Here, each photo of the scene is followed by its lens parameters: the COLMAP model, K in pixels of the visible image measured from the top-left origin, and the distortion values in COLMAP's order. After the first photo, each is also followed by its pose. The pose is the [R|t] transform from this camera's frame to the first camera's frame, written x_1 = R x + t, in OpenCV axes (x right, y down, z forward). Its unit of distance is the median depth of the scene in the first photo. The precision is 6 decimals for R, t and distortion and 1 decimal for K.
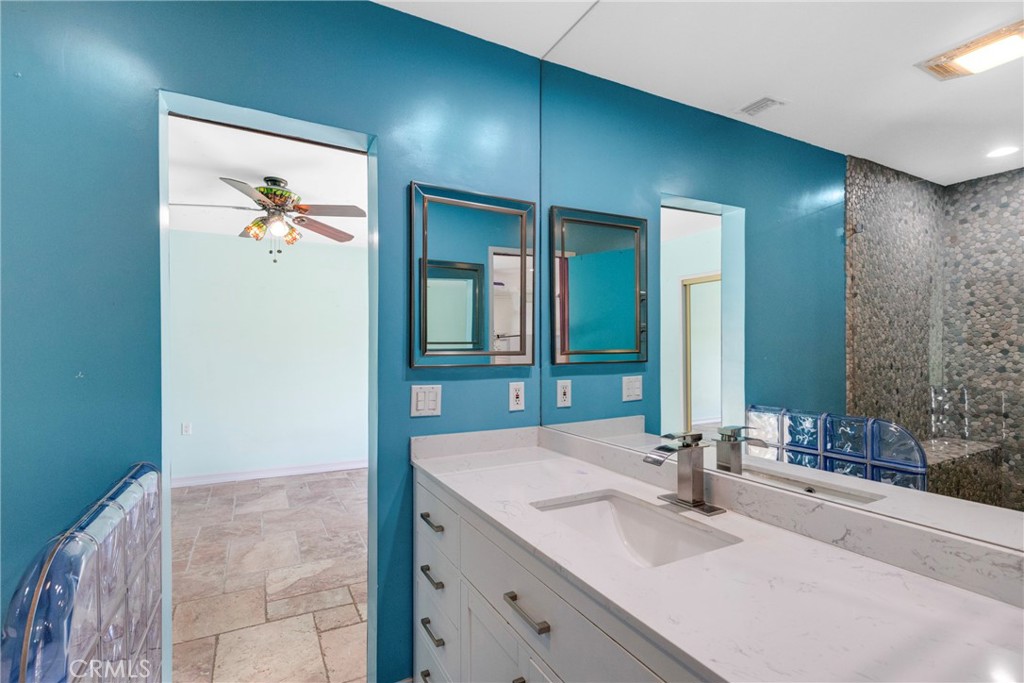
lens RADIAL K [[476.7, 0, 490.6], [0, 476.7, 356.8], [0, 0, 1]] dist [0.001689, 0.000024]
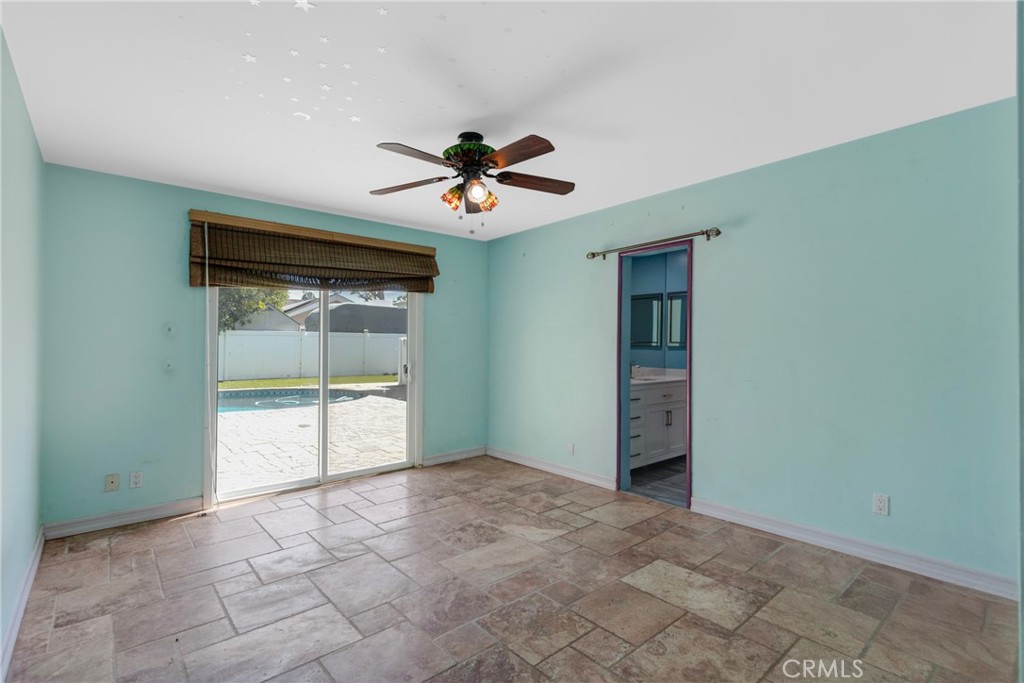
lens RADIAL K [[472.6, 0, 509.6], [0, 472.6, 341.7], [0, 0, 1]] dist [0.003375, 0.000120]
pose [[-0.244043, 0.012491, 0.969684, -1.416404], [0.005231, 0.999919, -0.011564, -0.004942], [-0.969750, 0.002251, -0.244089, 1.236873]]
